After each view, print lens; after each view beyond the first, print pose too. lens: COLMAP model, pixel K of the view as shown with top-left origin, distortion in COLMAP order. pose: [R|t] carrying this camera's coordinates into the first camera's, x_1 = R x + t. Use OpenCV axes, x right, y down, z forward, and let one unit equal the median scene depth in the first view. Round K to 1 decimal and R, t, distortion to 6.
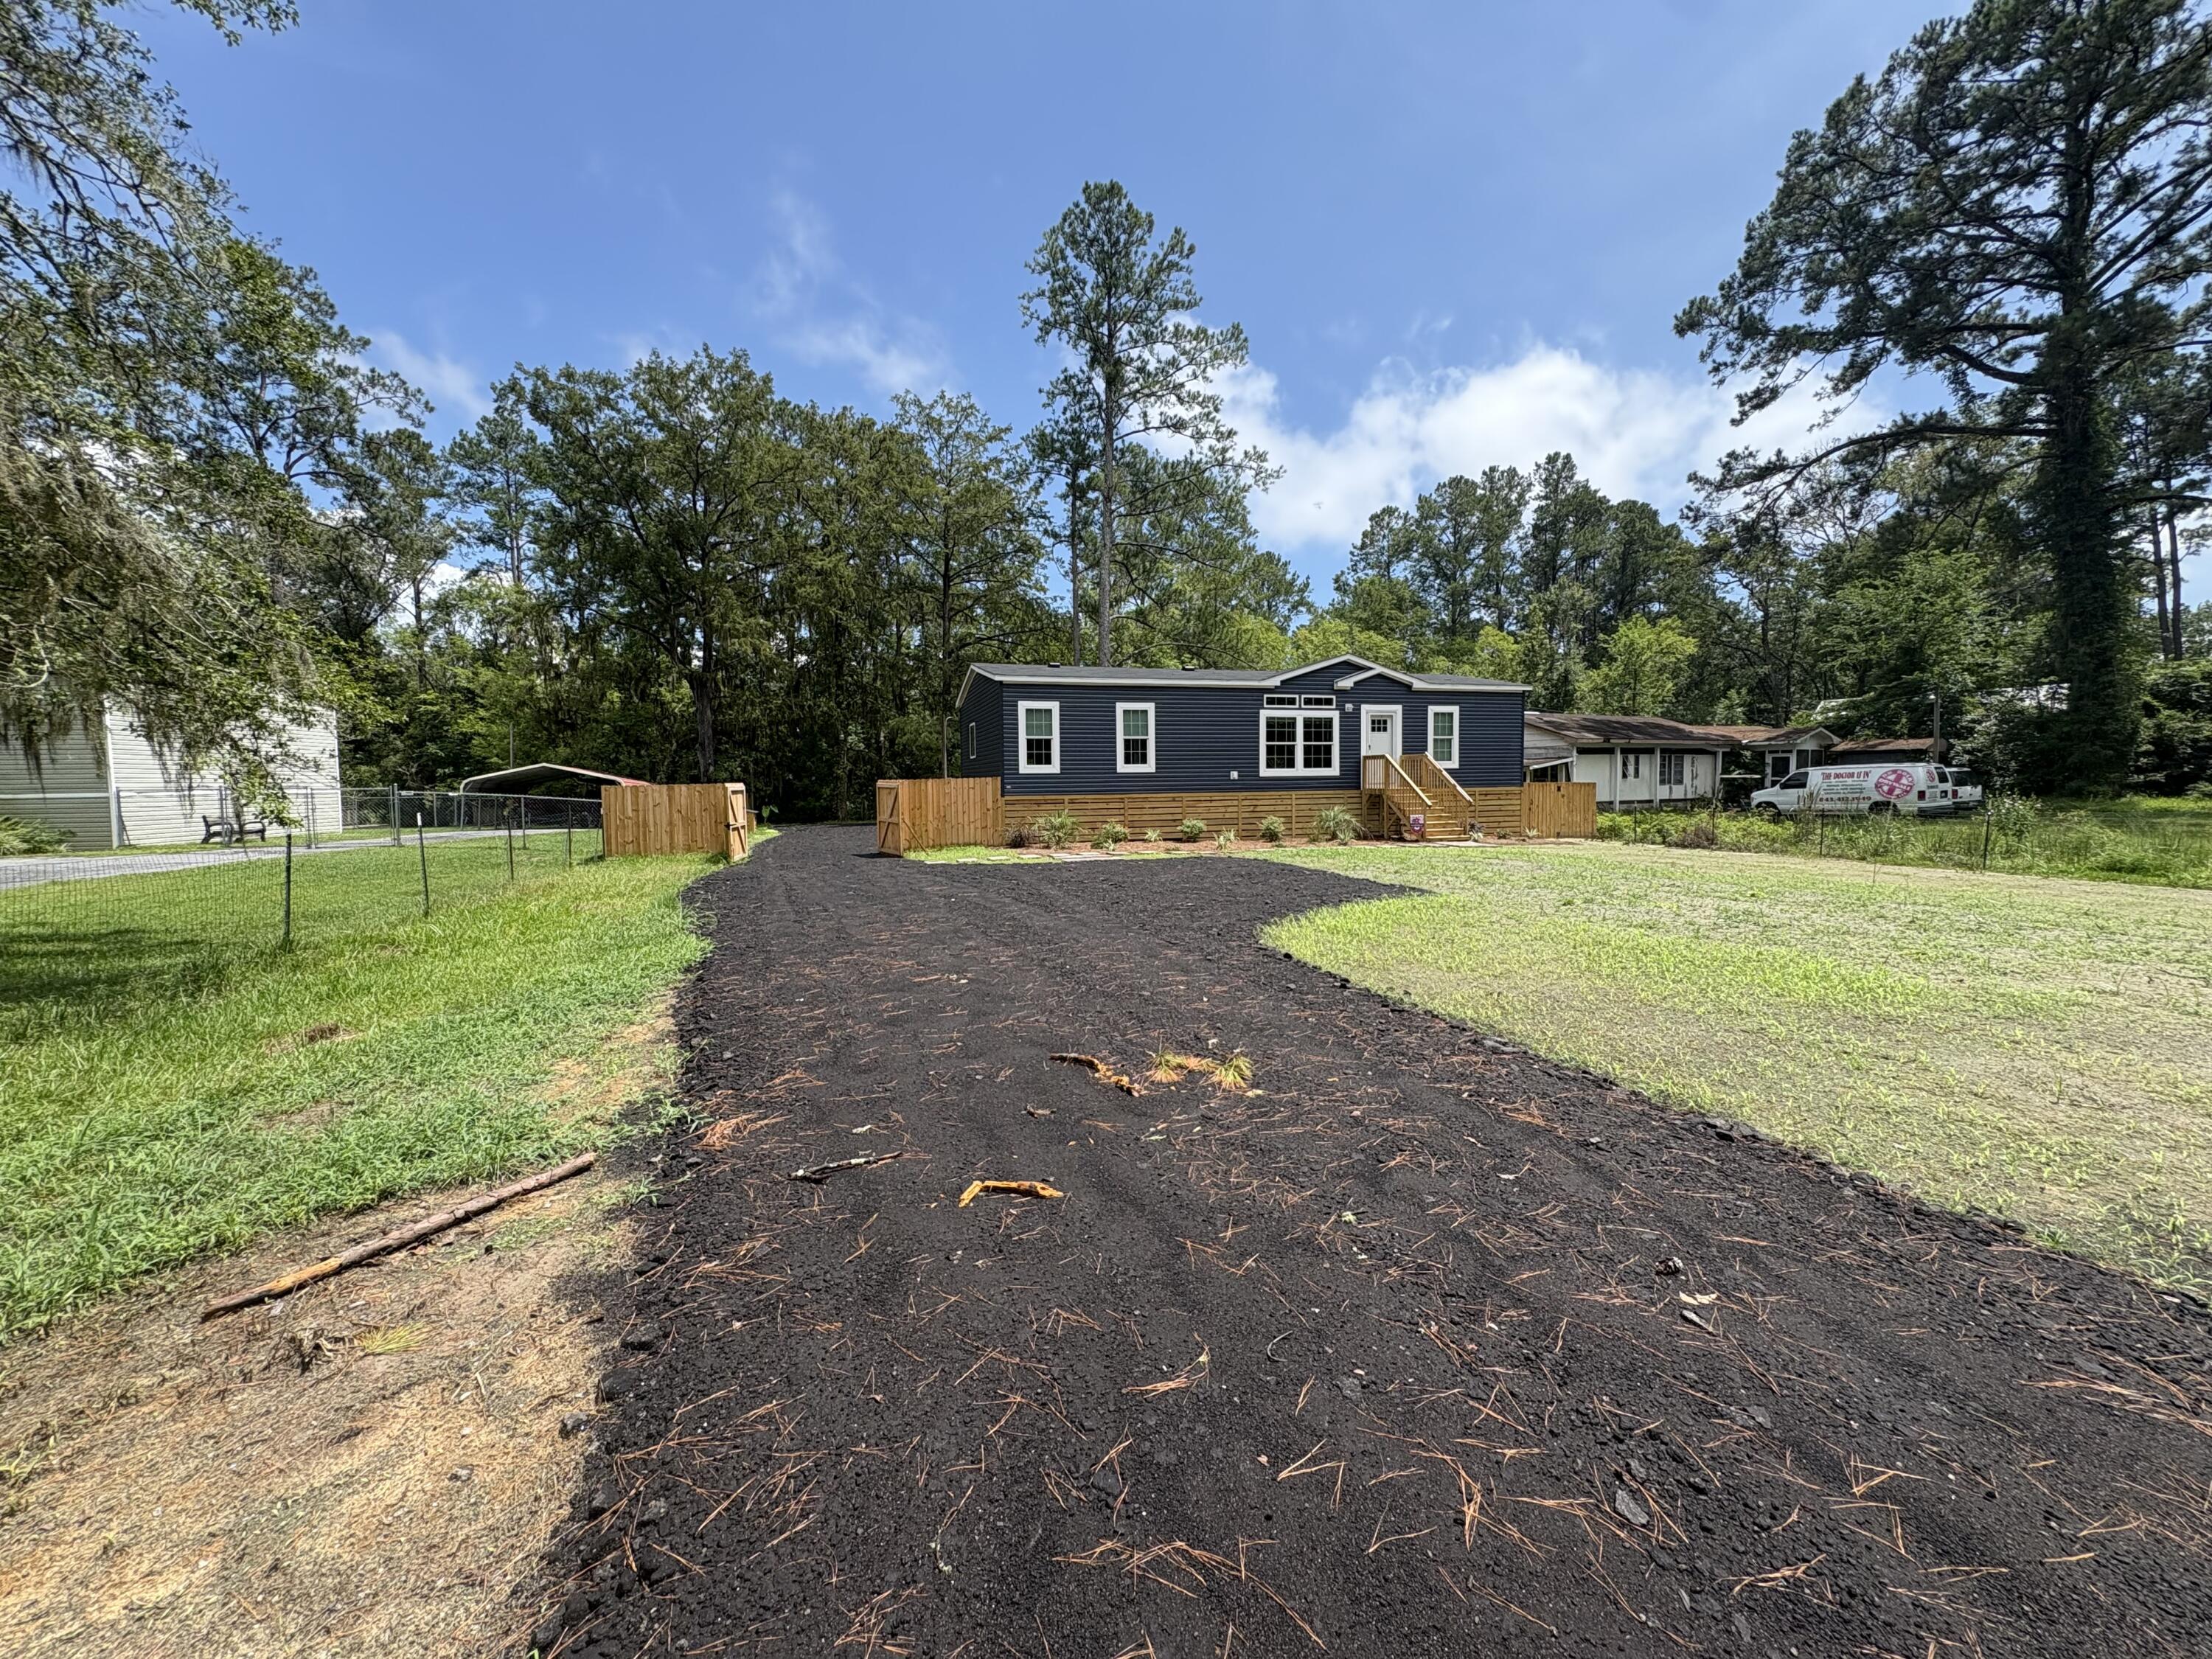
lens RADIAL K [[880.2, 0, 1098.6], [0, 880.2, 828.6], [0, 0, 1]] dist [0.009665, -0.000496]
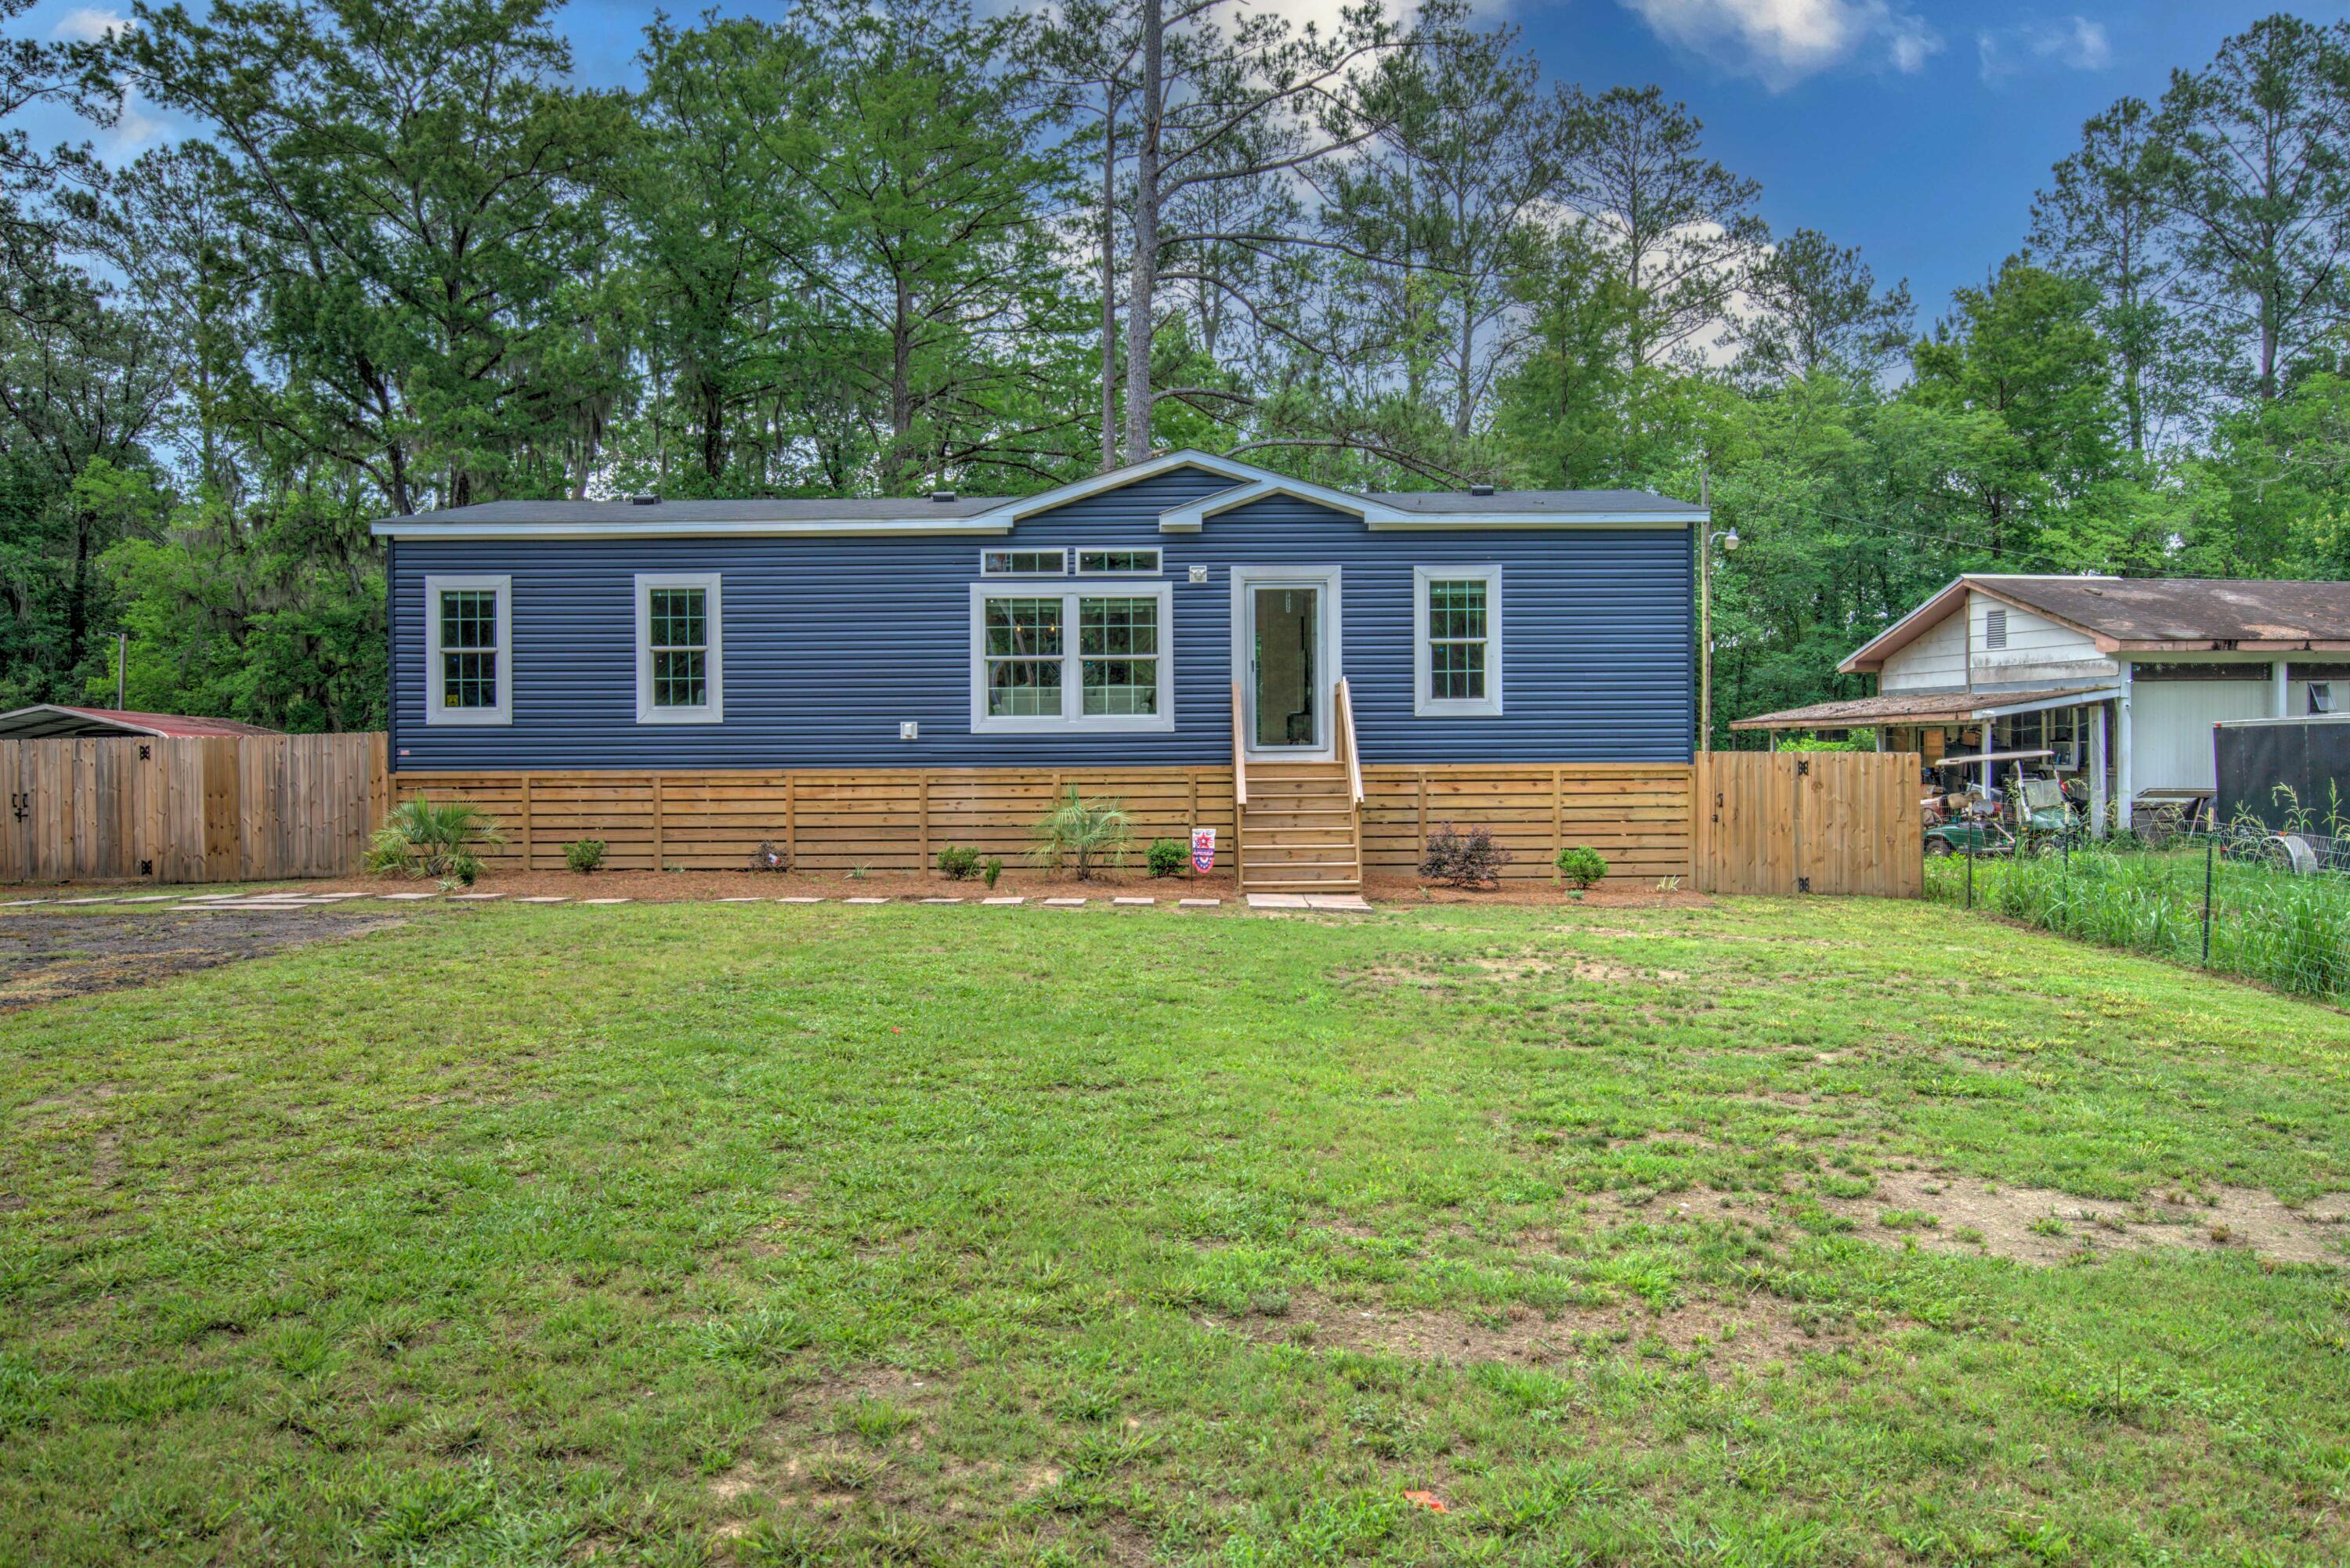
lens RADIAL K [[1792.9, 0, 1167.8], [0, 1792.9, 777.4], [0, 0, 1]] dist [-0.033060, 0.055147]
pose [[0.955838, 0.012588, -0.293626, 0.342187], [-0.021855, 0.999361, -0.028300, -0.008795], [0.293082, 0.033468, 0.955501, 0.108469]]
